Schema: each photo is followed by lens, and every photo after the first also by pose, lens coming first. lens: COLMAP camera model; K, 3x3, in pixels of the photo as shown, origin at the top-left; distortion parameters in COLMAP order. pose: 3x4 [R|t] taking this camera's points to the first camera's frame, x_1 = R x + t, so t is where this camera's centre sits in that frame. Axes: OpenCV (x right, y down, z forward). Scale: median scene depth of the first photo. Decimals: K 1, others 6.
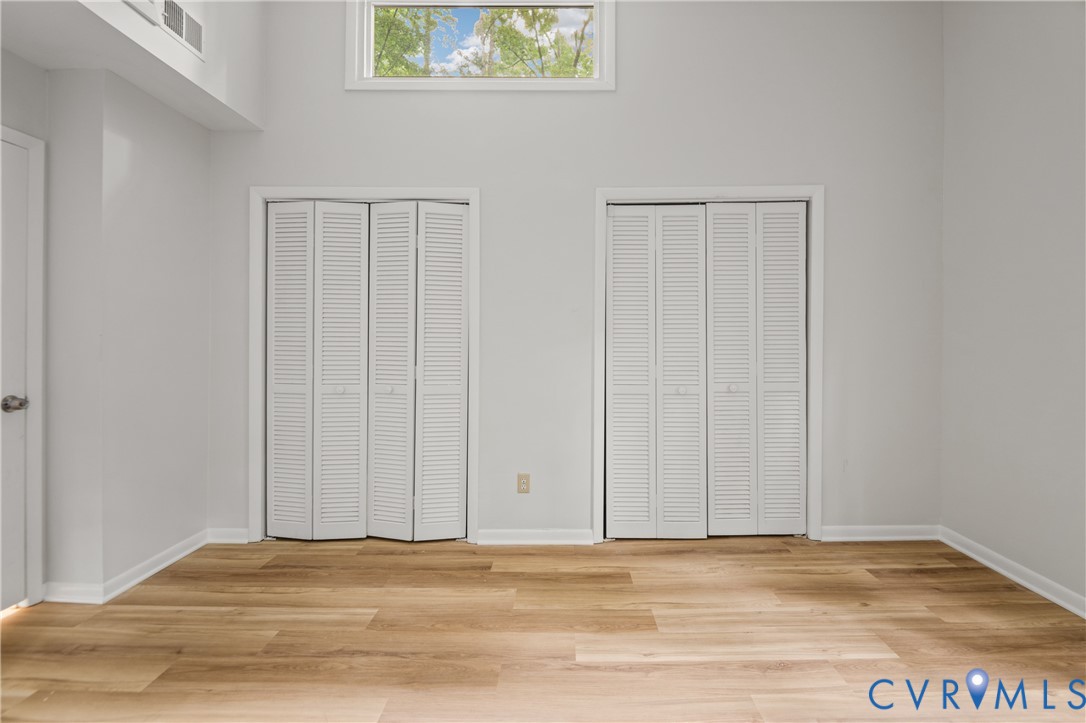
lens RADIAL K [[507.9, 0, 568.8], [0, 507.9, 338.6], [0, 0, 1]] dist [0.002508, -0.010000]
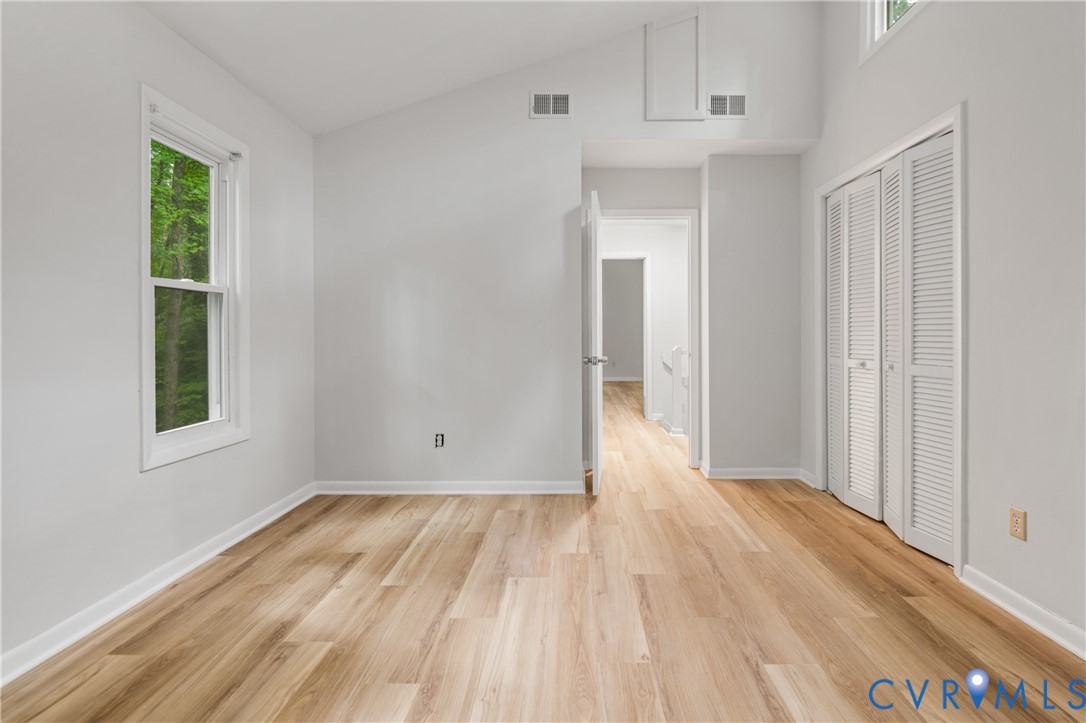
lens RADIAL K [[507.9, 0, 568.8], [0, 507.9, 338.6], [0, 0, 1]] dist [0.002508, -0.010000]
pose [[-0.013869, 0.000869, -0.999903, 0.675603], [0.002575, 0.999996, 0.000833, 0.053834], [0.999900, -0.002563, -0.013872, 0.512449]]
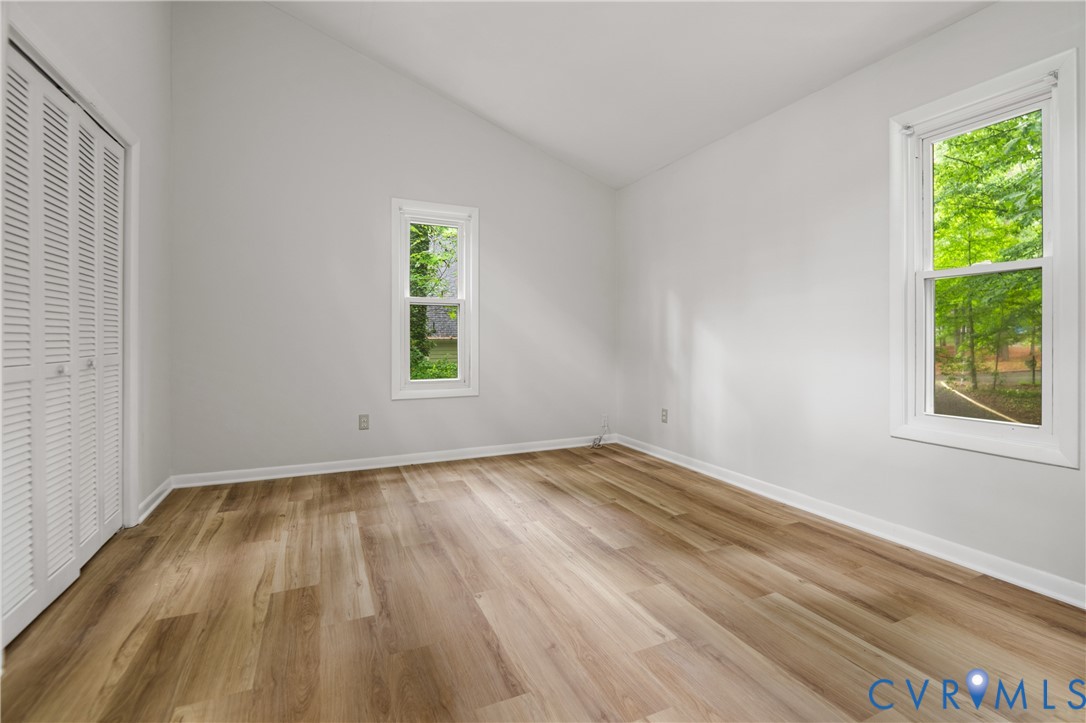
lens RADIAL K [[507.9, 0, 568.8], [0, 507.9, 338.6], [0, 0, 1]] dist [0.002508, -0.010000]
pose [[-0.436324, -0.004450, 0.899779, -0.784637], [0.001464, 0.999983, 0.005656, 0.070135], [-0.899789, 0.003785, -0.436310, 0.823544]]
